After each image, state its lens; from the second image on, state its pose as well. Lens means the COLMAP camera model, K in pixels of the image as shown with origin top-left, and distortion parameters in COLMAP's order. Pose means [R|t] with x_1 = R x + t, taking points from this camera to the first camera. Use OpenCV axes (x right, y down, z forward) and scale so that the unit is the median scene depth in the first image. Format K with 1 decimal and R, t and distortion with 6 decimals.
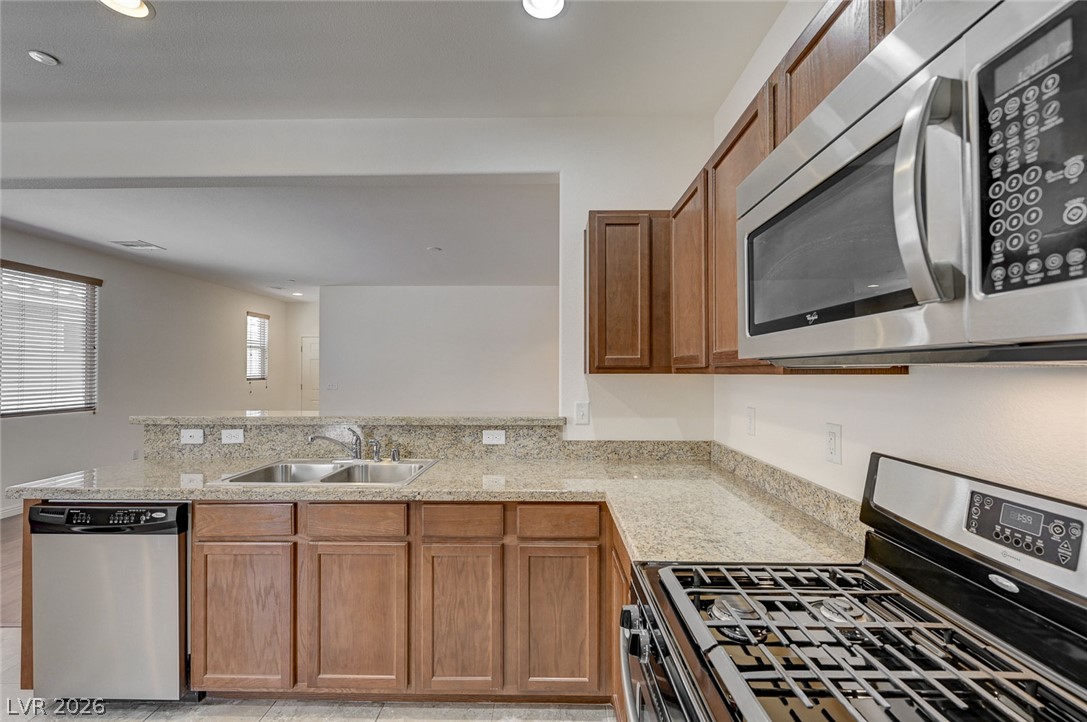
lens RADIAL K [[461.5, 0, 545.7], [0, 461.5, 368.8], [0, 0, 1]] dist [0.001296, 0.000103]
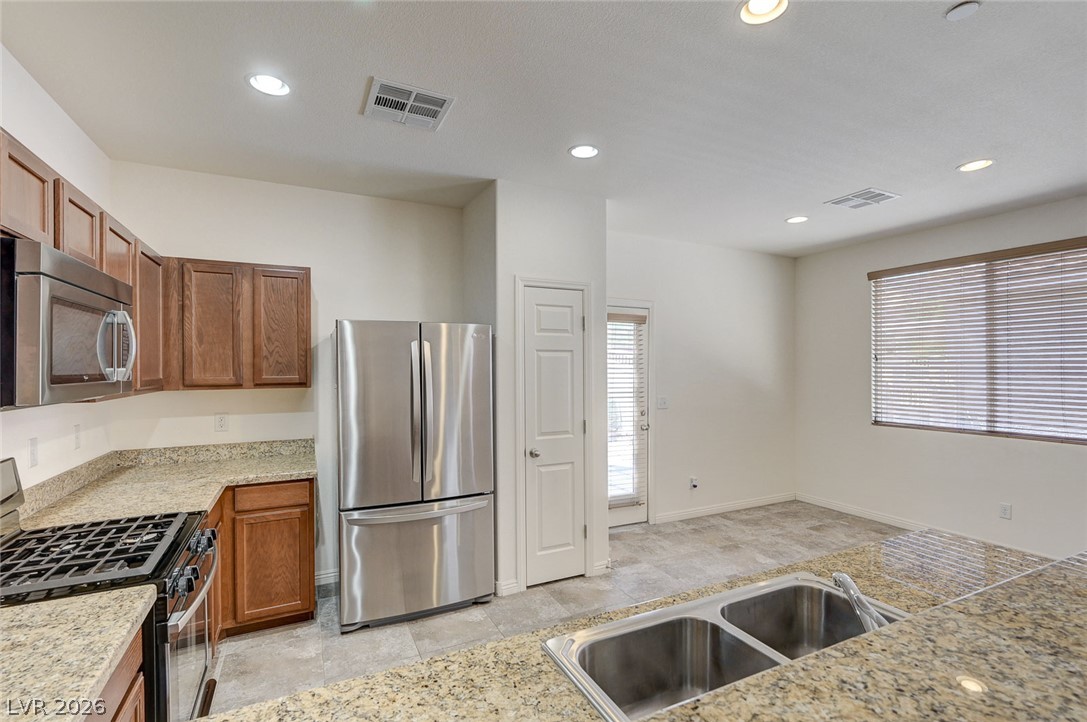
lens RADIAL K [[494.6, 0, 543.2], [0, 494.6, 368.1], [0, 0, 1]] dist [-0.000622, 0.000045]
pose [[-0.890511, 0.002796, -0.454952, -0.040988], [0.004095, 0.999990, -0.001869, -0.045536], [0.454942, -0.003527, -0.890514, 1.155834]]
